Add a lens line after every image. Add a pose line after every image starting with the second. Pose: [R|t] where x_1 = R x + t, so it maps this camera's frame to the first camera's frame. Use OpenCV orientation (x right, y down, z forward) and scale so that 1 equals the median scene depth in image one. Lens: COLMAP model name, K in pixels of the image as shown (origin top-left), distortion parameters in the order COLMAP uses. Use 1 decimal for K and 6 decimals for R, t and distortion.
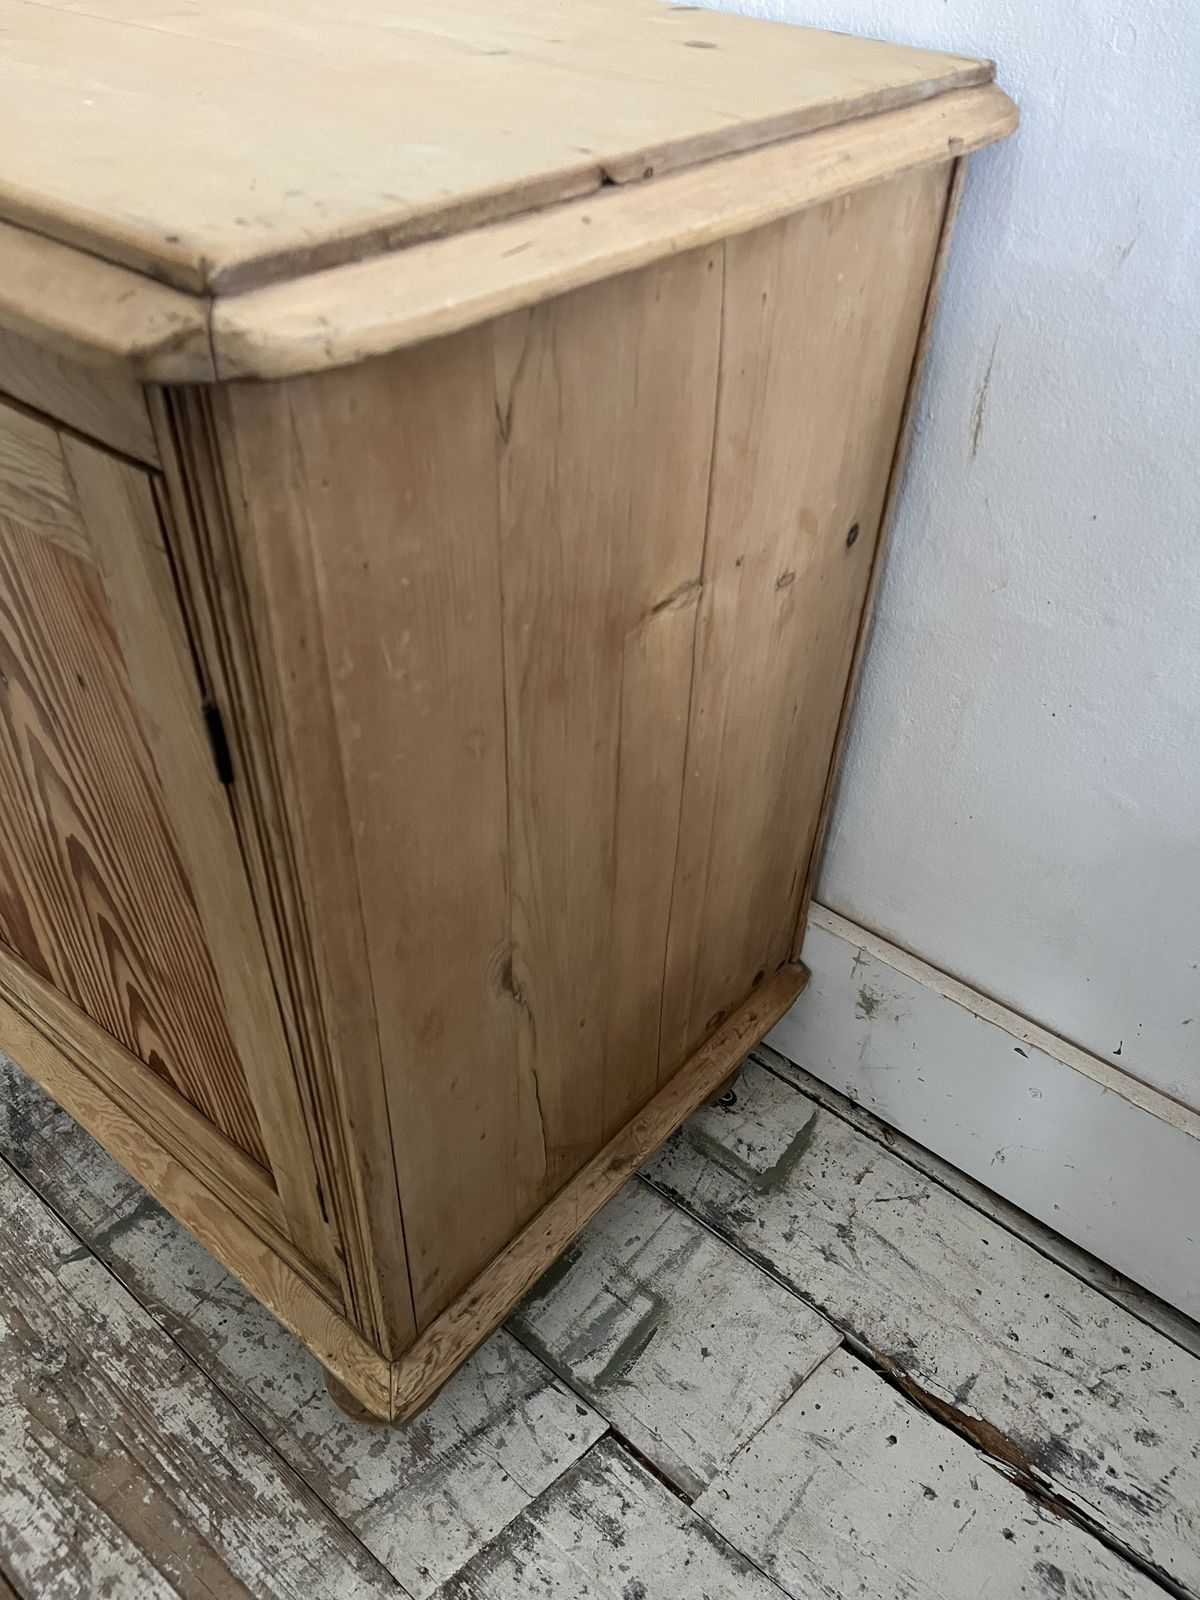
lens RADIAL K [[1213.6, 0, 596.6], [0, 1213.6, 807.4], [0, 0, 1]] dist [0.074762, -0.109815]
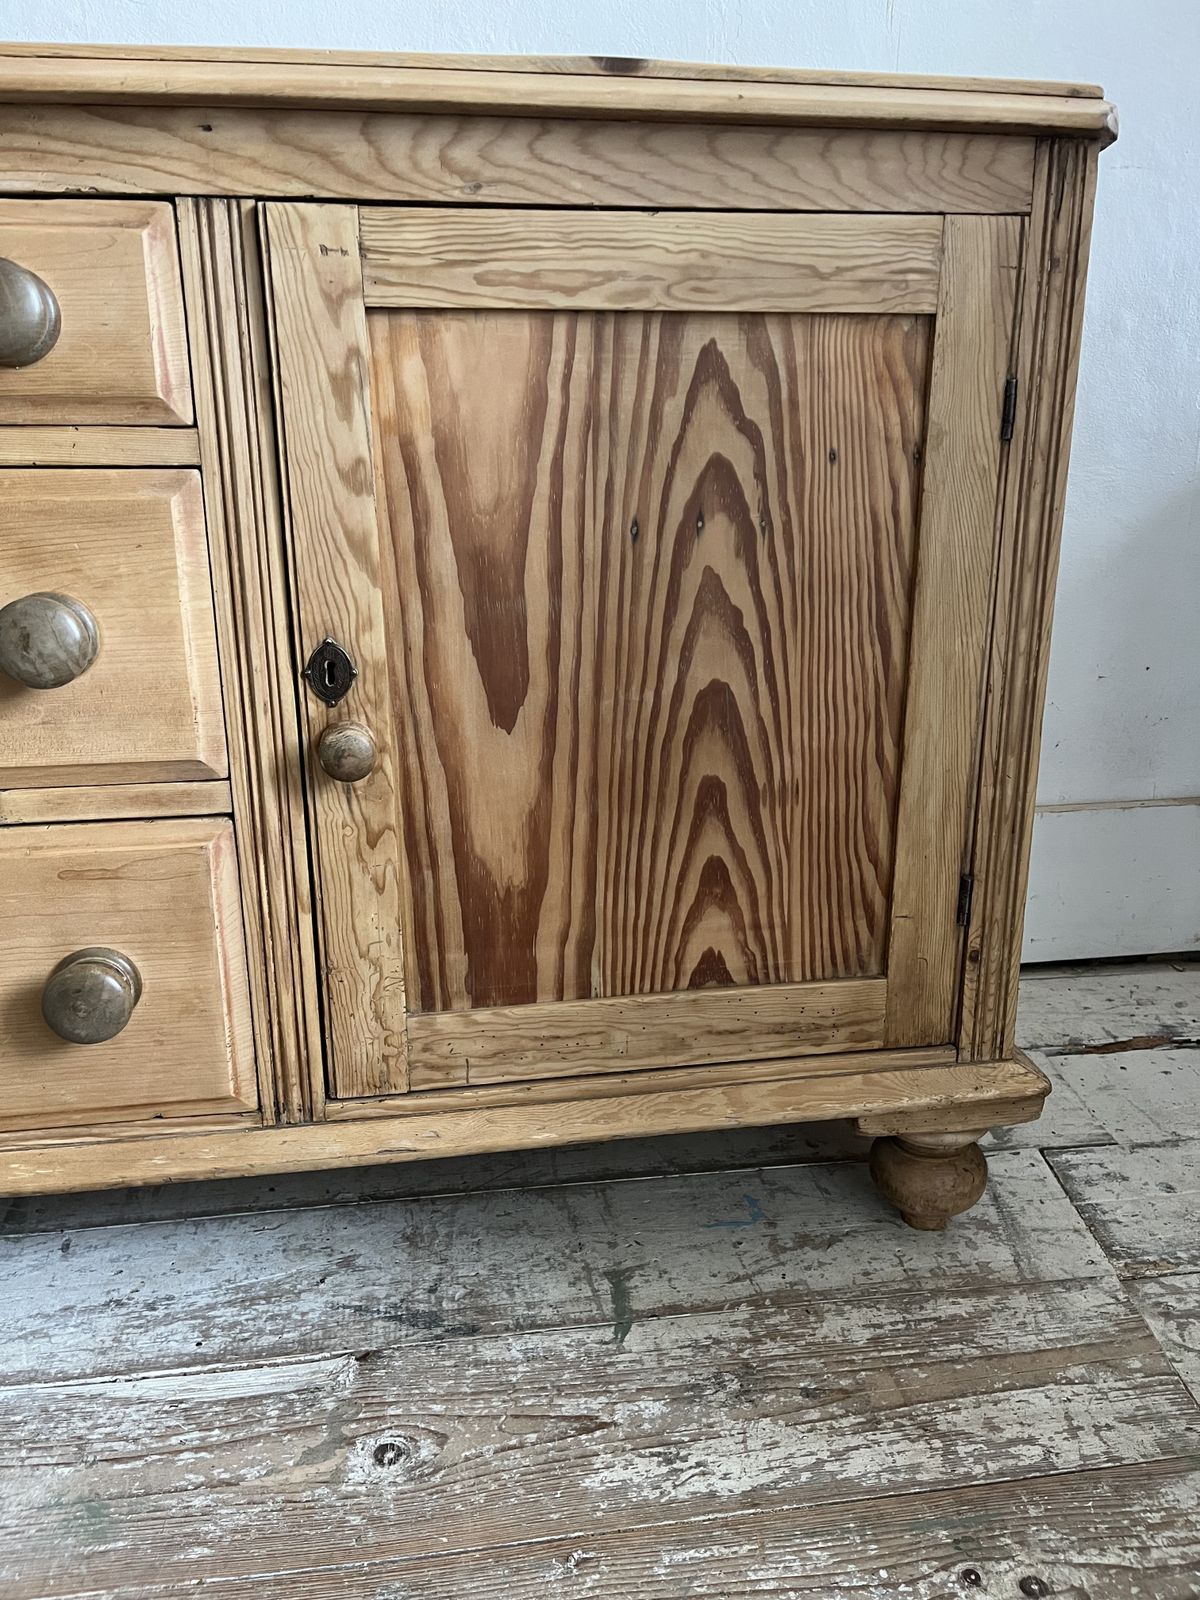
lens RADIAL K [[1212.2, 0, 606.9], [0, 1212.2, 805.5], [0, 0, 1]] dist [0.060918, -0.077598]
pose [[0.656445, -0.244177, 0.713763, -1.073305], [0.515725, 0.835785, -0.188390, 0.230327], [-0.550552, 0.491773, 0.674575, 0.247428]]
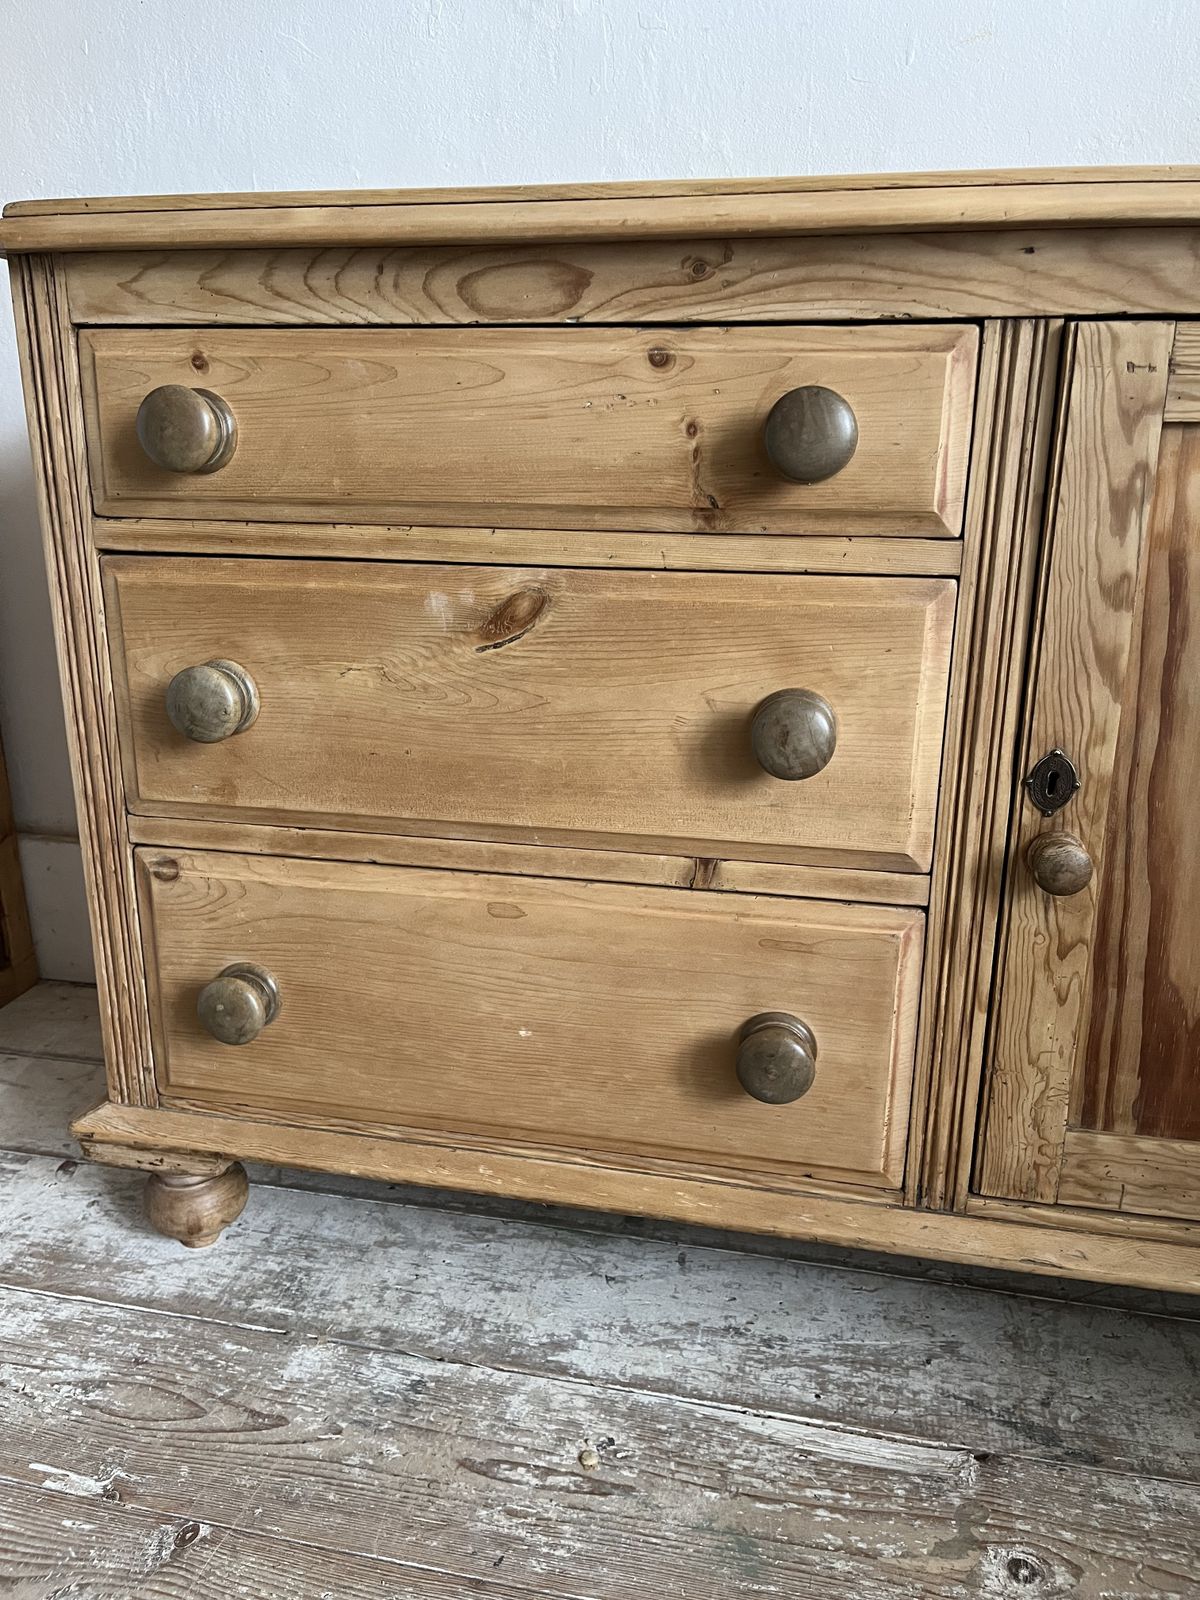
lens RADIAL K [[1213.6, 0, 609.7], [0, 1213.6, 809.6], [0, 0, 1]] dist [0.074762, -0.109815]
pose [[0.883181, -0.160496, 0.440718, -1.218502], [0.324630, 0.887373, -0.327391, 0.083546], [-0.338536, 0.432216, 0.835813, 0.287937]]
